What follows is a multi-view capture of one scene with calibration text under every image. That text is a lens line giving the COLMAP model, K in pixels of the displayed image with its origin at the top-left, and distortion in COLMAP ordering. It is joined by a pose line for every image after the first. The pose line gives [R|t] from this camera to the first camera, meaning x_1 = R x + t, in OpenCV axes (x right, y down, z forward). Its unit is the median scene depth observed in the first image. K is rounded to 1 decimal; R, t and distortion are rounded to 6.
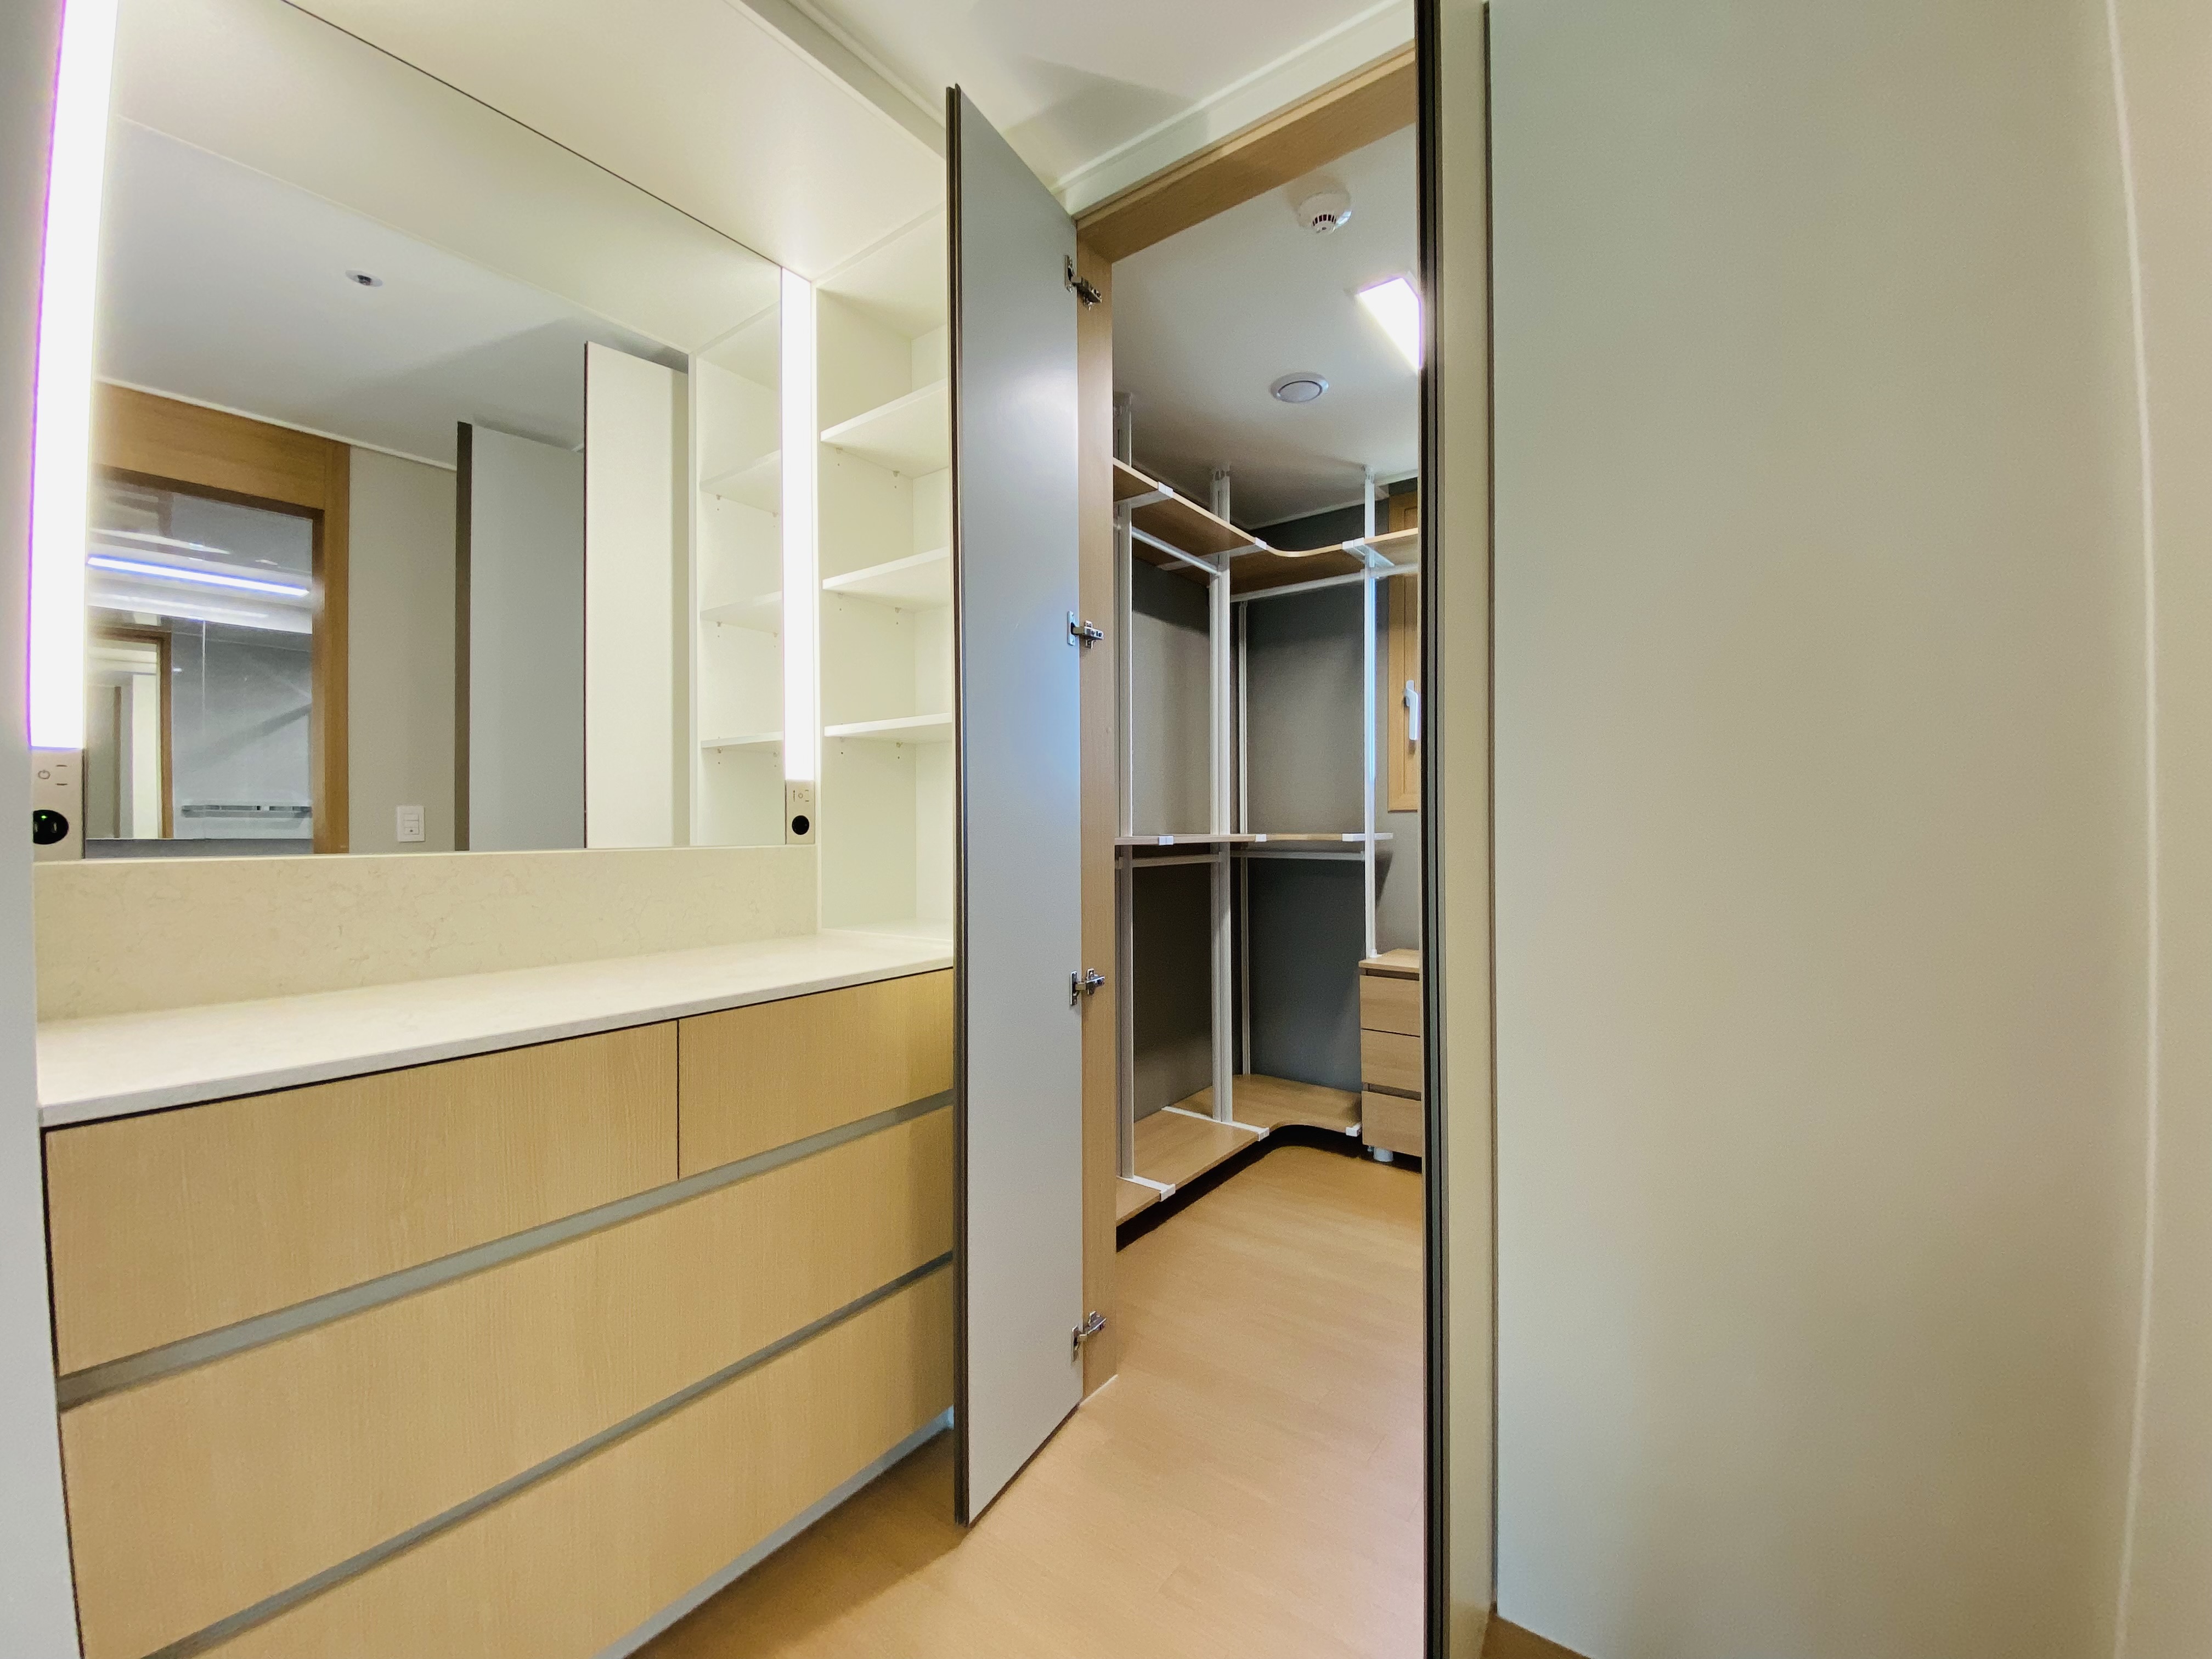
lens RADIAL K [[902.9, 0, 1108.4], [0, 902.9, 821.1], [0, 0, 1]] dist [0.029327, -0.025889]
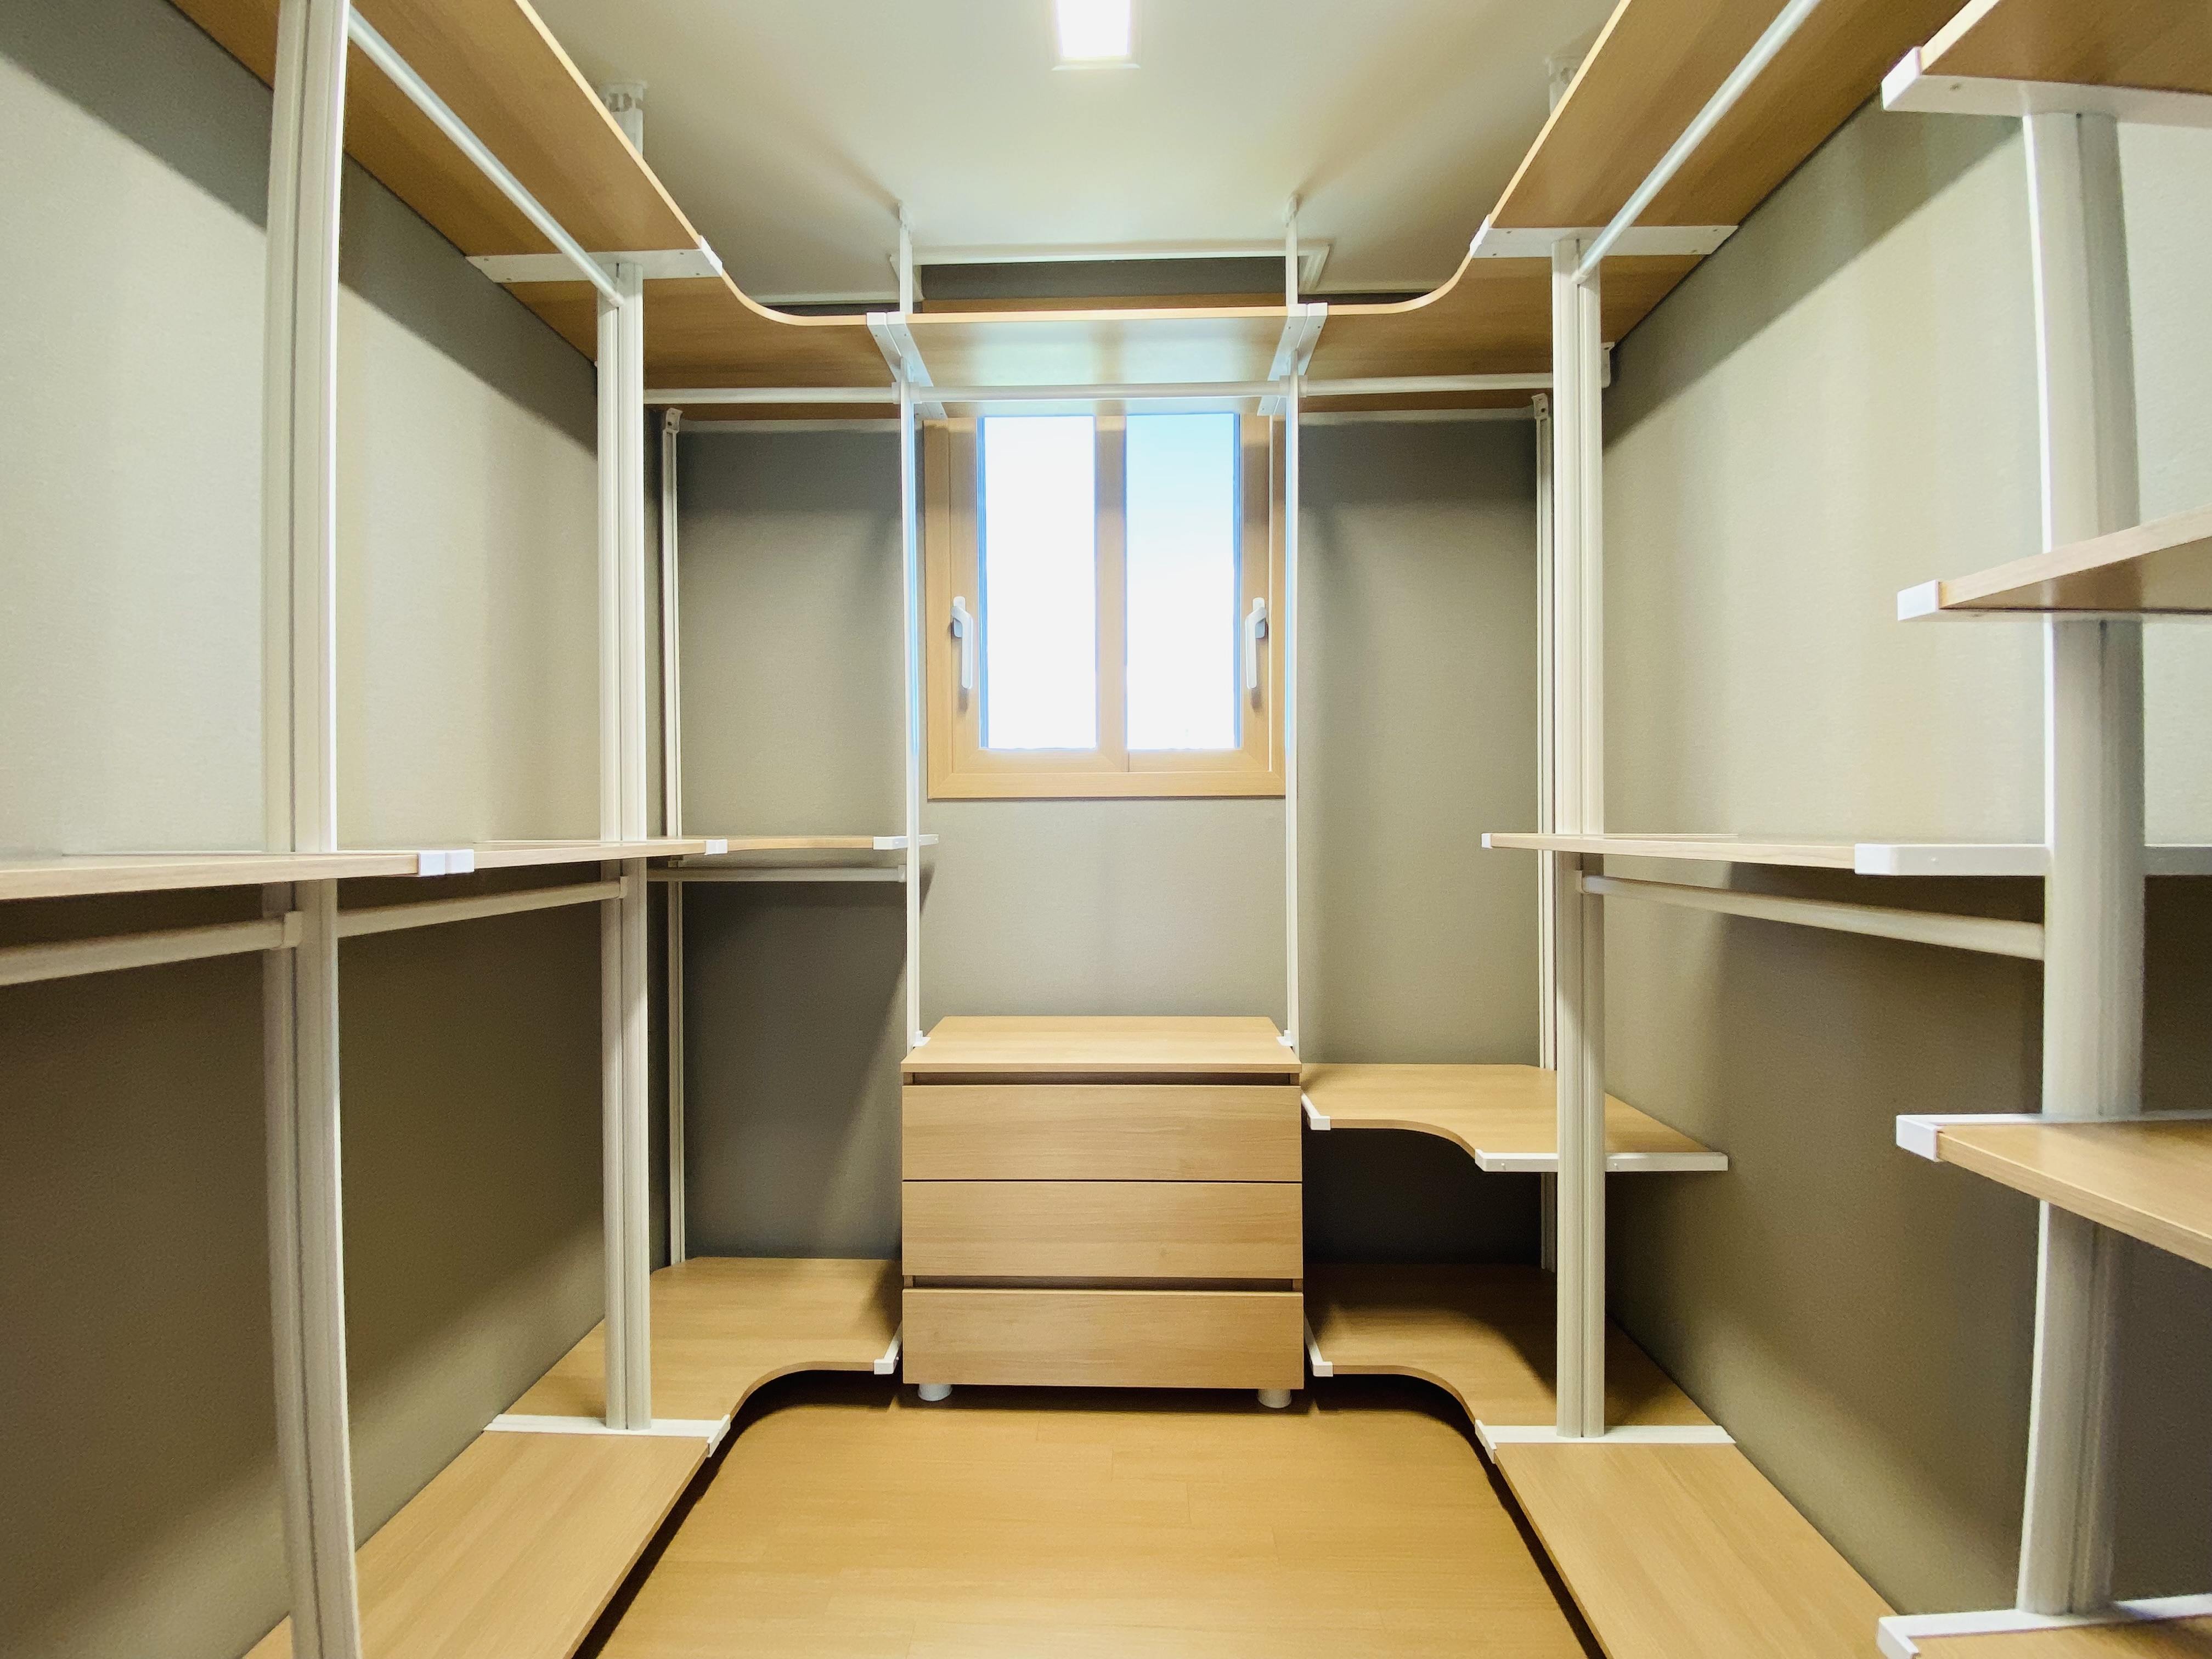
lens RADIAL K [[902.9, 0, 1108.4], [0, 902.9, 821.1], [0, 0, 1]] dist [0.029327, -0.025889]
pose [[0.823084, -0.001310, 0.567918, 0.059885], [0.001522, 0.999999, 0.000101, 0.004772], [-0.567917, 0.000781, 0.823085, 0.442091]]
